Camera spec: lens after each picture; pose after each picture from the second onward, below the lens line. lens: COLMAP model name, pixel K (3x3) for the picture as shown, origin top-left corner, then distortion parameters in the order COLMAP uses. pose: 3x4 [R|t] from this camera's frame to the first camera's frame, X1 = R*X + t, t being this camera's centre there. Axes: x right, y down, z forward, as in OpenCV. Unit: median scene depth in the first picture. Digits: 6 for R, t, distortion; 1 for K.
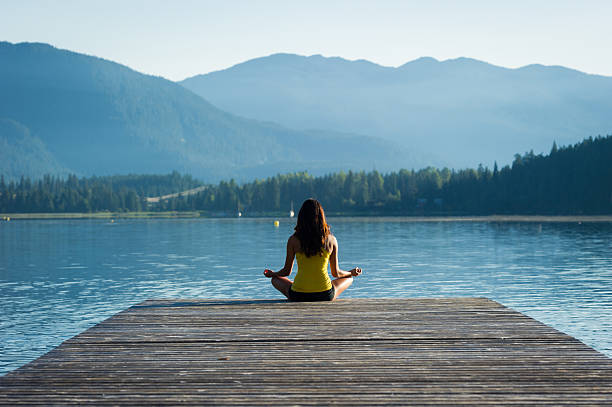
lens RADIAL K [[2080.3, 0, 339.8], [0, 2080.3, 204.3], [0, 0, 1]] dist [0.021481, 0.757819]
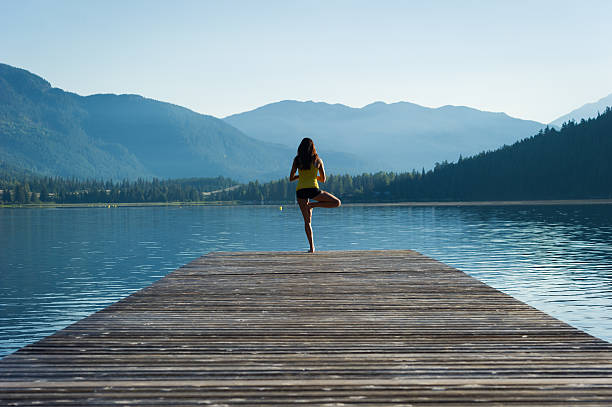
lens RADIAL K [[2080.3, 0, 339.8], [0, 2080.3, 204.3], [0, 0, 1]] dist [0.021481, 0.757819]
pose [[0.999950, -0.008445, 0.005441, 0.002720], [0.008438, 0.999964, 0.001293, 0.004745], [-0.005452, -0.001247, 0.999984, -0.582928]]
